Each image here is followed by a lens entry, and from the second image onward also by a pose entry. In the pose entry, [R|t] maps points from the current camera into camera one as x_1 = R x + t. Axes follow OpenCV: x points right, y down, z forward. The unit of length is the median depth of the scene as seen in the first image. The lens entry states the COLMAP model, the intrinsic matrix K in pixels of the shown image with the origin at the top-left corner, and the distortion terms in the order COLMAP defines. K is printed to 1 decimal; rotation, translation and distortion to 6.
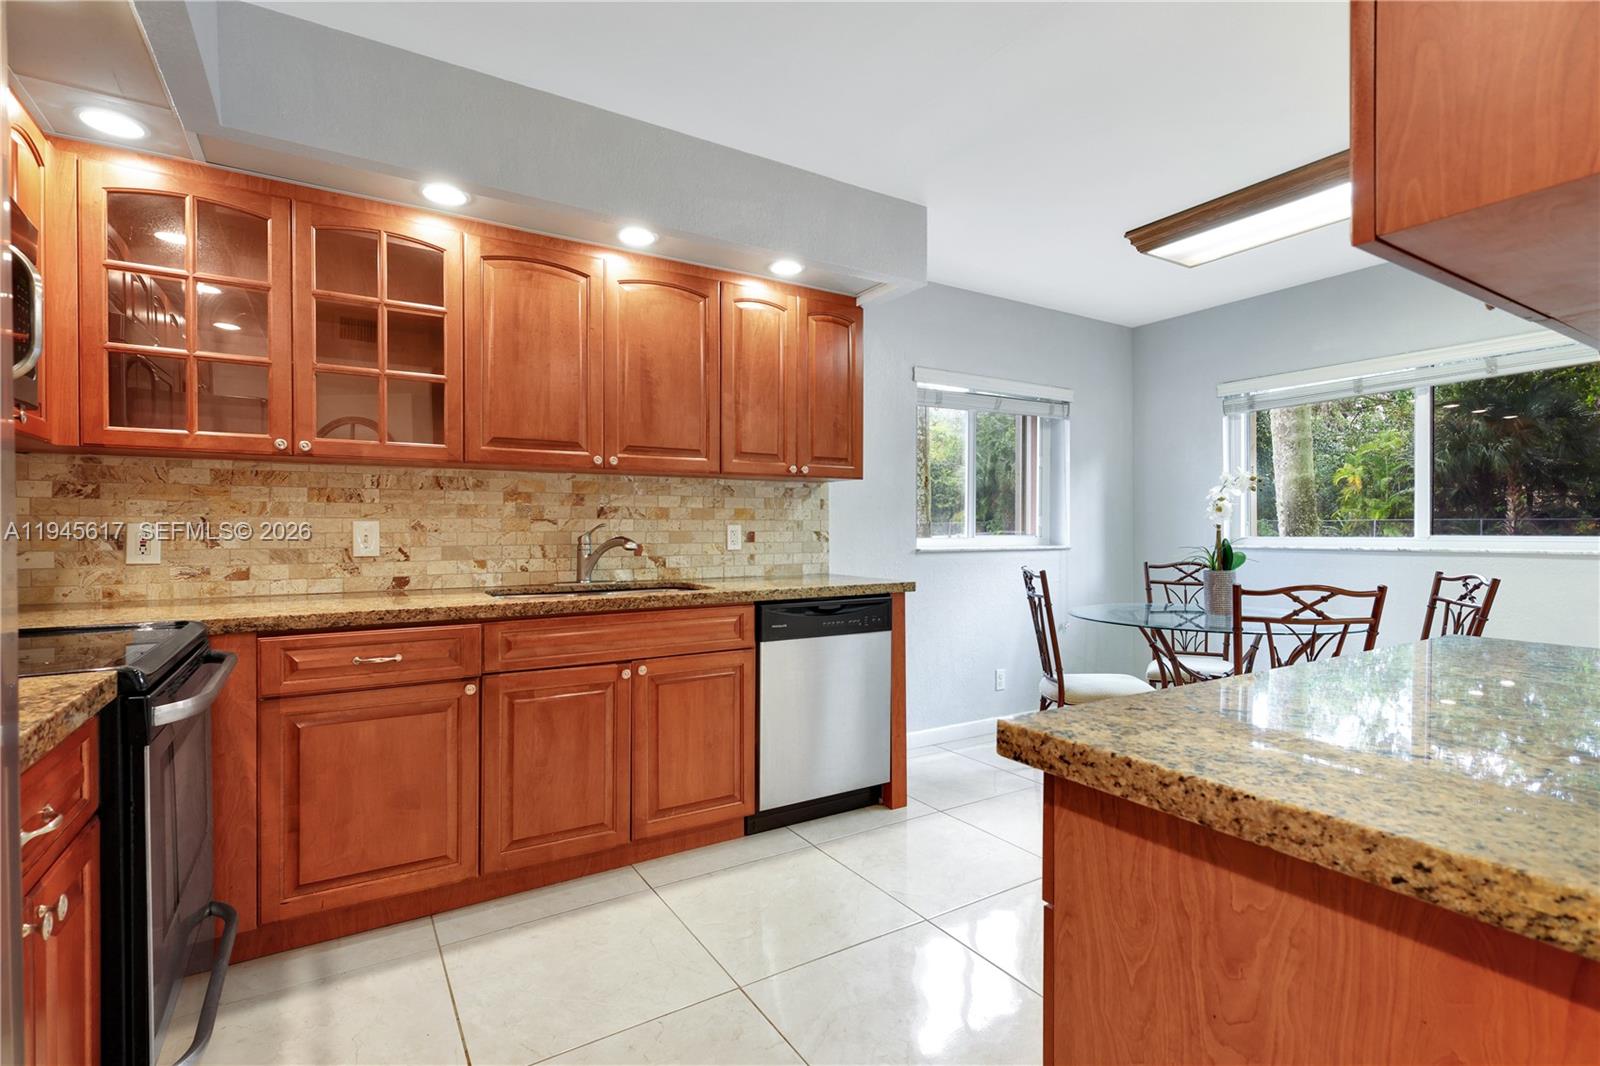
lens RADIAL K [[749.2, 0, 803.3], [0, 749.2, 539.5], [0, 0, 1]] dist [0.002359, -0.000173]
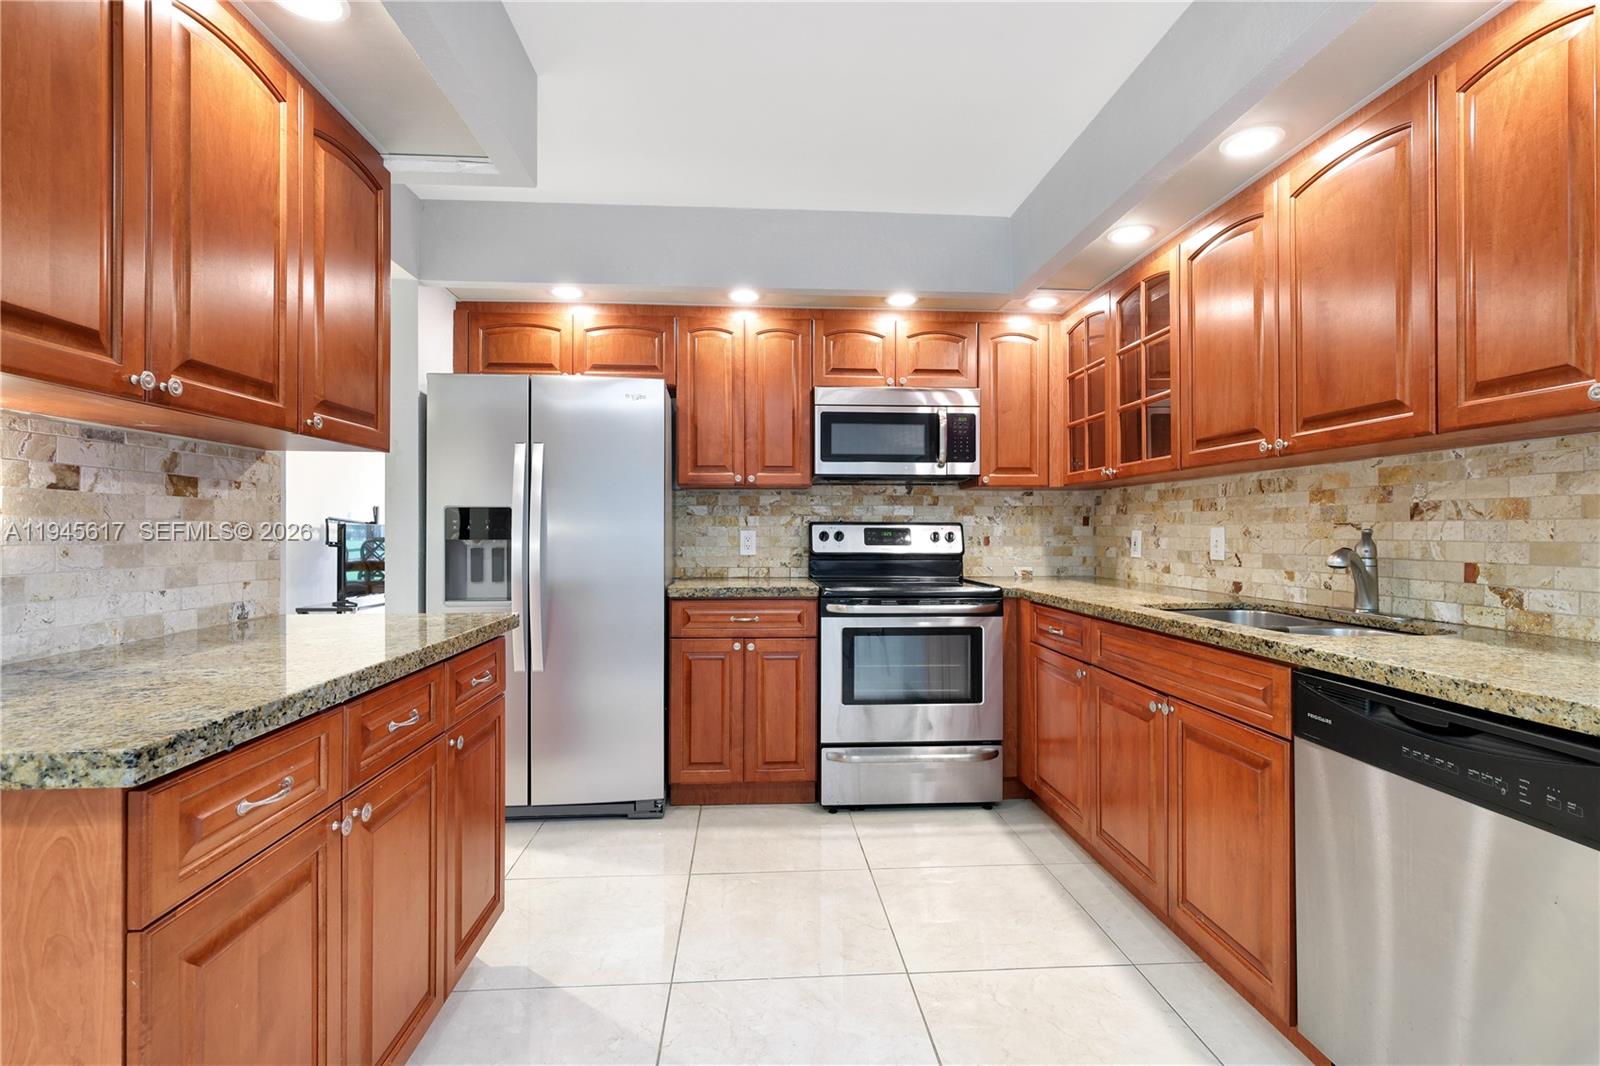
lens RADIAL K [[749.2, 0, 803.3], [0, 749.2, 539.5], [0, 0, 1]] dist [0.002359, -0.000173]
pose [[-0.472635, 0.009363, -0.881209, 0.580471], [-0.015007, 0.999713, 0.018671, -0.016297], [0.881131, 0.022049, -0.472359, 0.870590]]
